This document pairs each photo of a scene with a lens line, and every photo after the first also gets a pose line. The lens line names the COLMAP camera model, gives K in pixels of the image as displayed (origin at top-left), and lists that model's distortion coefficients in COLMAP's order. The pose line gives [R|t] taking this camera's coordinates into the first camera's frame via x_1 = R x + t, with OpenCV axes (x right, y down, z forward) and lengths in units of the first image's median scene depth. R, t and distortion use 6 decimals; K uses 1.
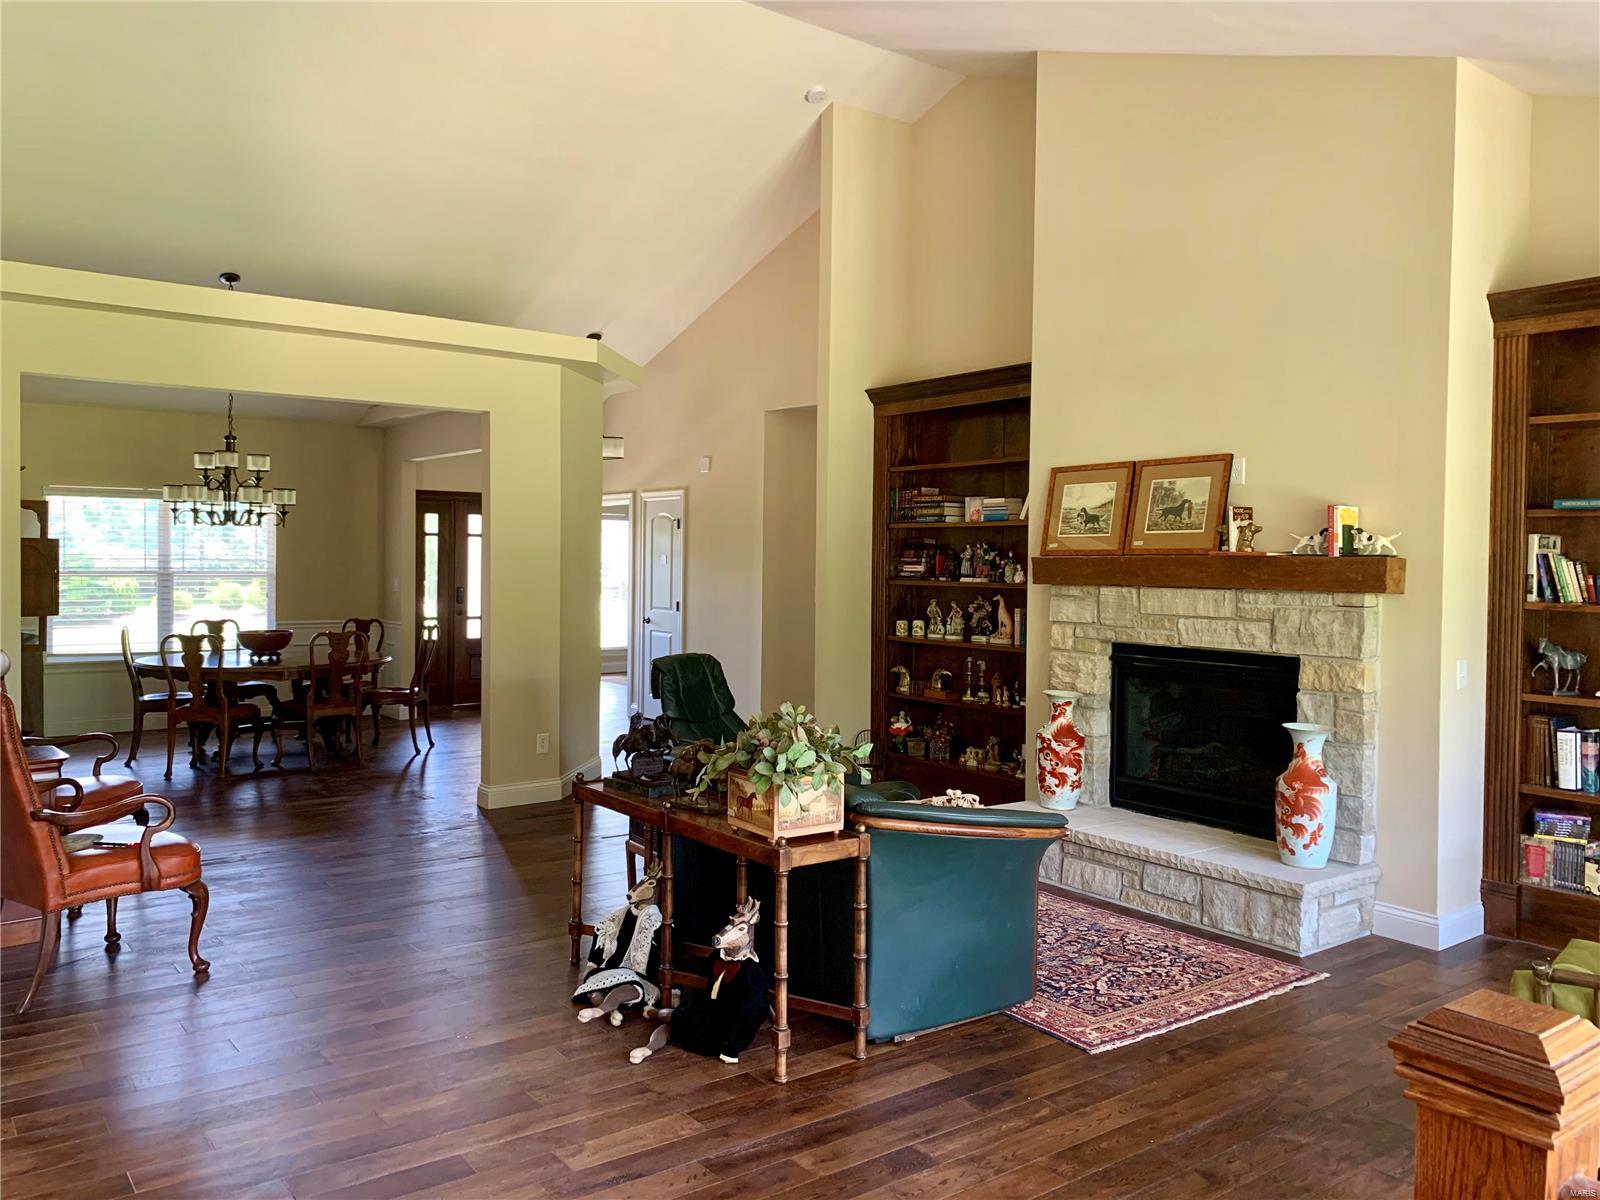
lens RADIAL K [[1216.7, 0, 793.0], [0, 1216.7, 601.2], [0, 0, 1]] dist [0.031679, -0.040603]
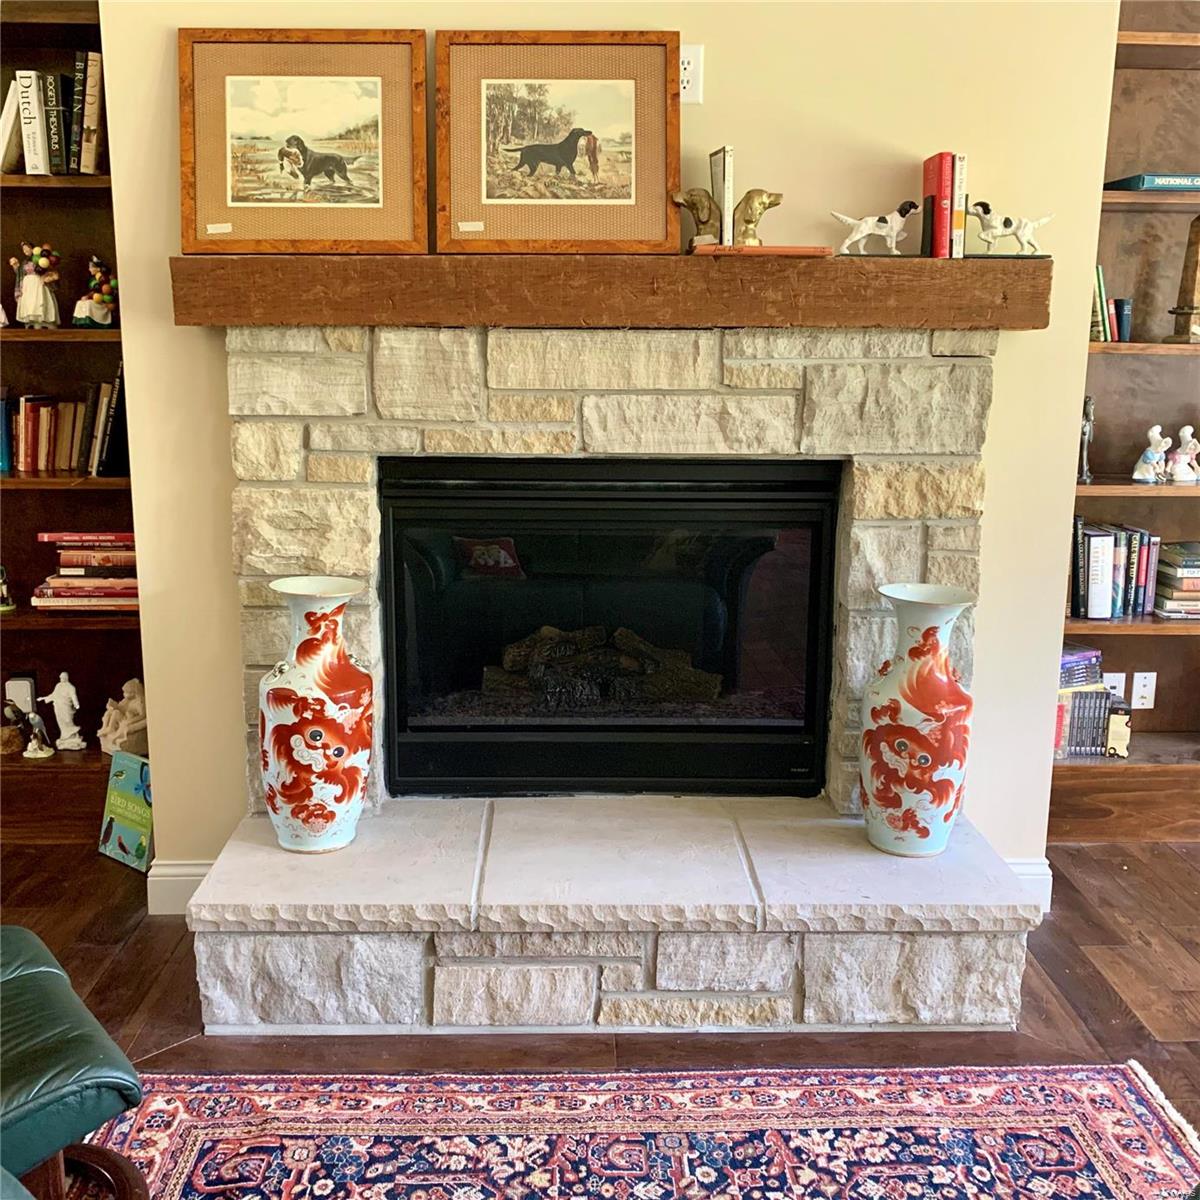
lens RADIAL K [[1253.1, 0, 599.2], [0, 1253.1, 587.1], [0, 0, 1]] dist [0.031626, 0.000000]
pose [[0.581201, -0.173158, 0.795123, -0.077996], [0.028835, 0.980867, 0.192532, -0.006478], [-0.813249, -0.088972, 0.575074, 0.734545]]
